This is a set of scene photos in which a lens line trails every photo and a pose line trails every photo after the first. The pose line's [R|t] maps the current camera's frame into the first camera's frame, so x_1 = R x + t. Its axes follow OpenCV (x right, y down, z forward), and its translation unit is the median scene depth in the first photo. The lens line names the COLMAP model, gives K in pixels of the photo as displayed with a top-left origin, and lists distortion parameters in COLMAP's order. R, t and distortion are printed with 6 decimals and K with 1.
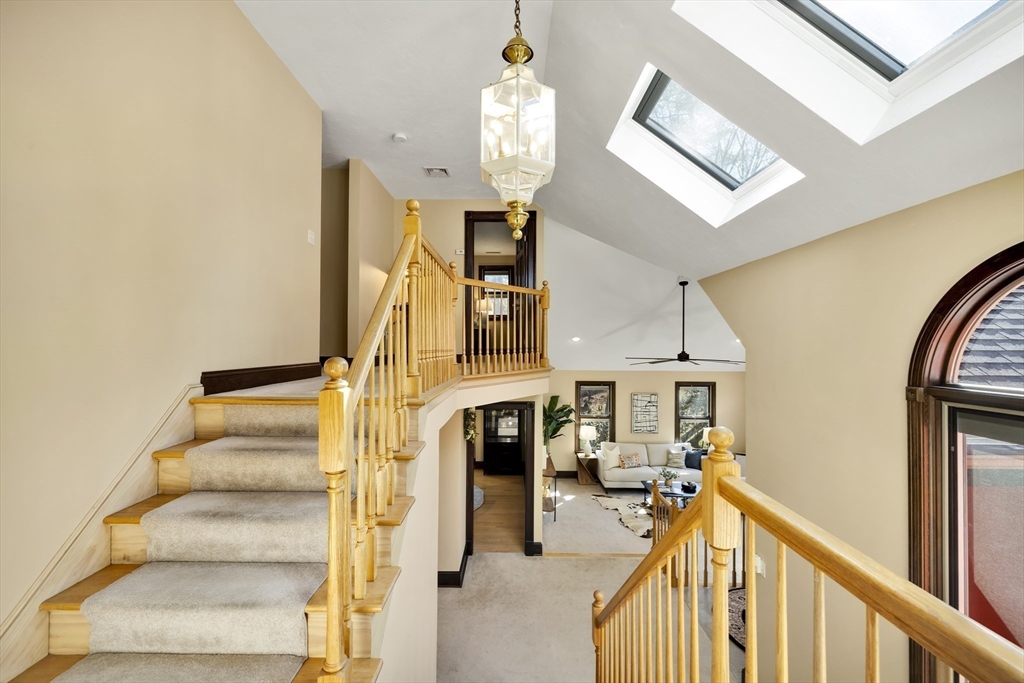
lens RADIAL K [[438.3, 0, 507.6], [0, 438.3, 342.4], [0, 0, 1]] dist [-0.003414, 0.000138]
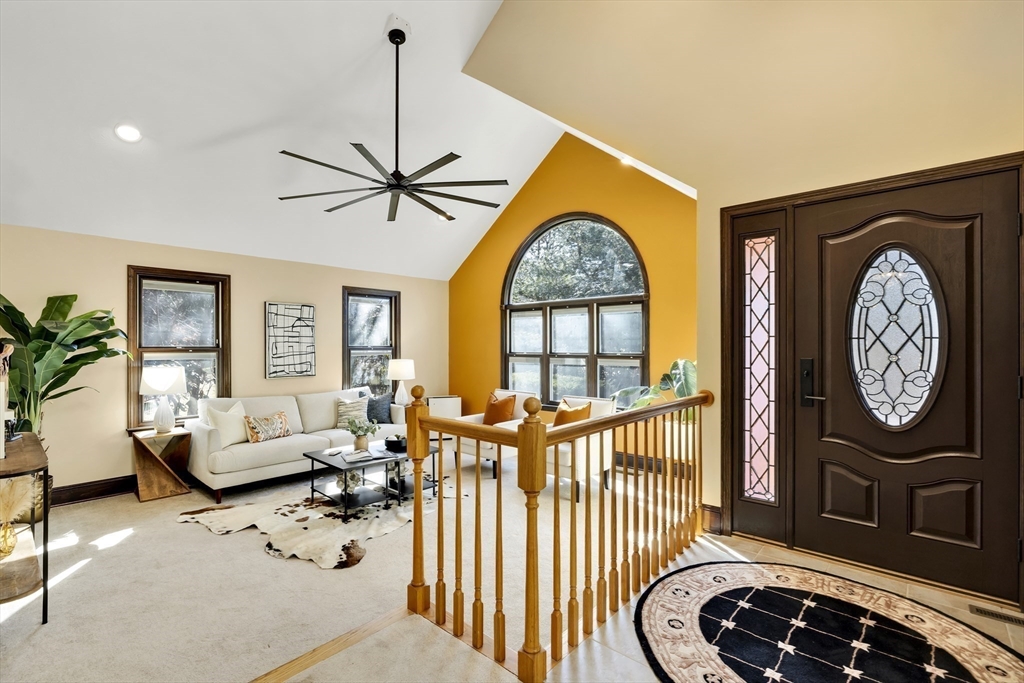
lens RADIAL K [[479.4, 0, 510.8], [0, 479.4, 339.0], [0, 0, 1]] dist [0.000173, 0.000598]
pose [[0.674977, -0.008098, 0.737794, 0.063792], [0.008175, 0.999960, 0.003497, 0.167985], [-0.737793, 0.003671, 0.675017, 0.421402]]
